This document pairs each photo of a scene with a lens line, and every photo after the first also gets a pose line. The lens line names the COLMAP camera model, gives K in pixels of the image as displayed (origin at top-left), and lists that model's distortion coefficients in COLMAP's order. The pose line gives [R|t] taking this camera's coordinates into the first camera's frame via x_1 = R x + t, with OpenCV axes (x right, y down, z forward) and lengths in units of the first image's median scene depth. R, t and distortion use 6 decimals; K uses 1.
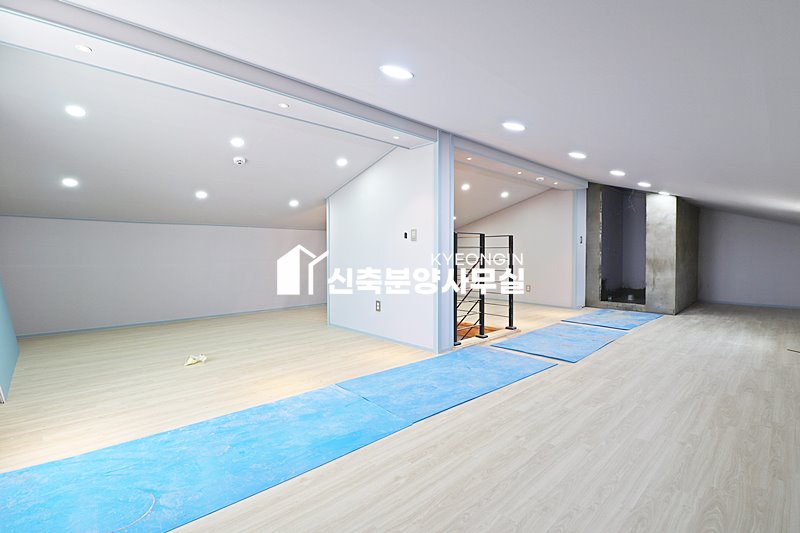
lens RADIAL K [[370.6, 0, 400.8], [0, 370.6, 261.2], [0, 0, 1]] dist [-0.005923, -0.008842]
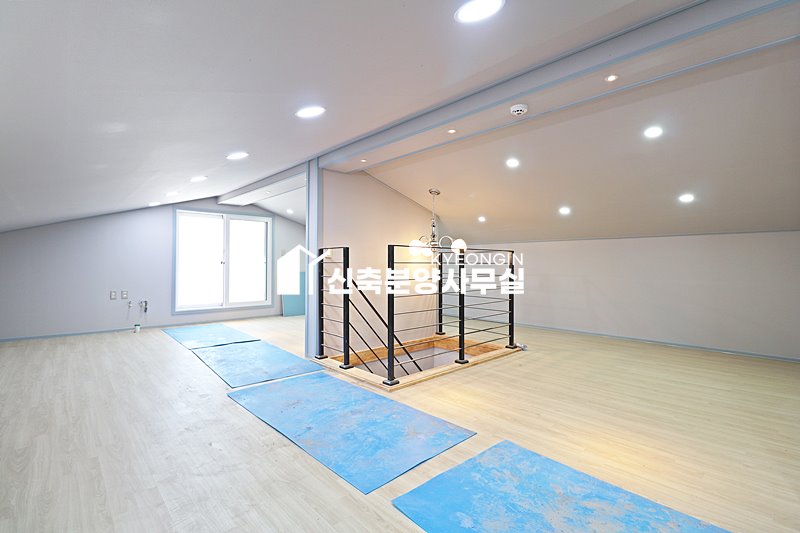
lens RADIAL K [[370.6, 0, 400.5], [0, 370.6, 265.7], [0, 0, 1]] dist [-0.005923, -0.008842]
pose [[-0.008608, 0.003457, -0.999957, 1.673042], [-0.029669, 0.999553, 0.003711, -0.055499], [0.999523, 0.029699, -0.008502, 1.757996]]
